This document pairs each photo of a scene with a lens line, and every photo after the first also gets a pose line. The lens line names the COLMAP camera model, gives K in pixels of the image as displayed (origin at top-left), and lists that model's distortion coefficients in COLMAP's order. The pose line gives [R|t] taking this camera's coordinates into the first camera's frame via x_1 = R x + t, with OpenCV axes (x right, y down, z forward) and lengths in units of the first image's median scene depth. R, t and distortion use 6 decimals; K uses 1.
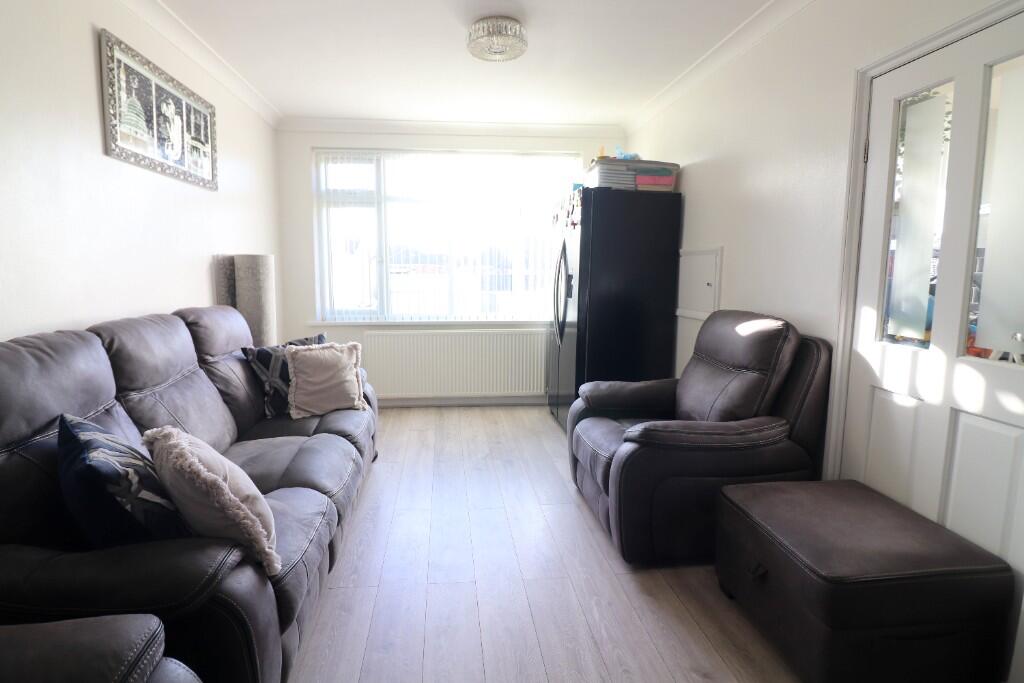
lens RADIAL K [[525.1, 0, 508.5], [0, 525.1, 338.3], [0, 0, 1]] dist [-0.006269, -0.007770]
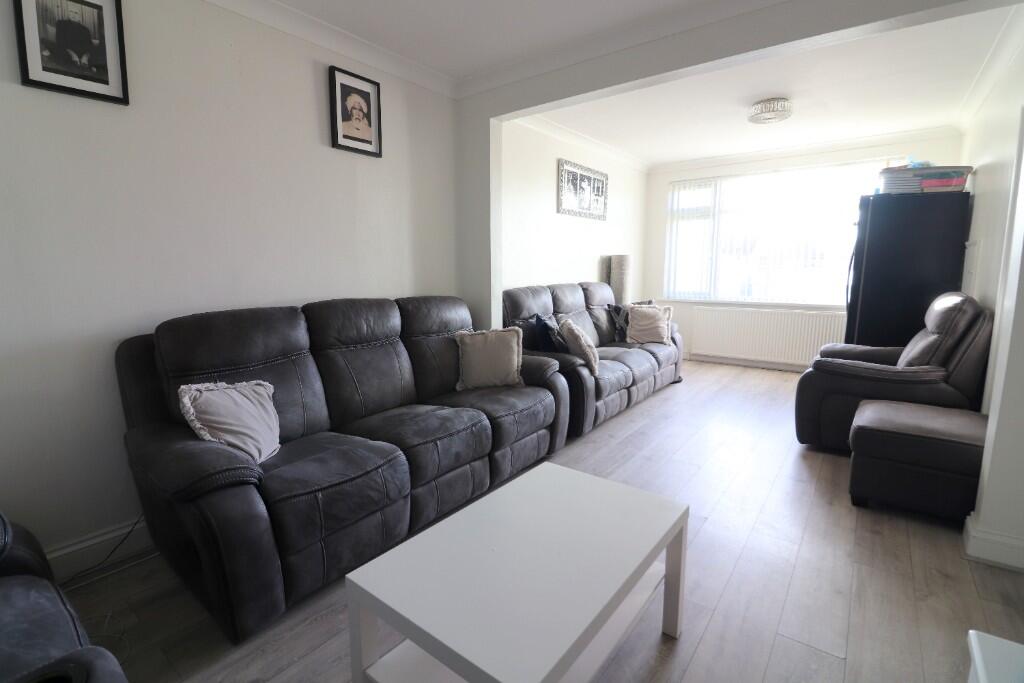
lens RADIAL K [[495.7, 0, 506.7], [0, 495.7, 336.8], [0, 0, 1]] dist [-0.014032, -0.002246]
pose [[0.737236, 0.087234, -0.669980, 0.441482], [-0.079356, 0.995946, 0.042354, 0.090134], [0.670959, 0.021943, 0.741170, -0.584129]]
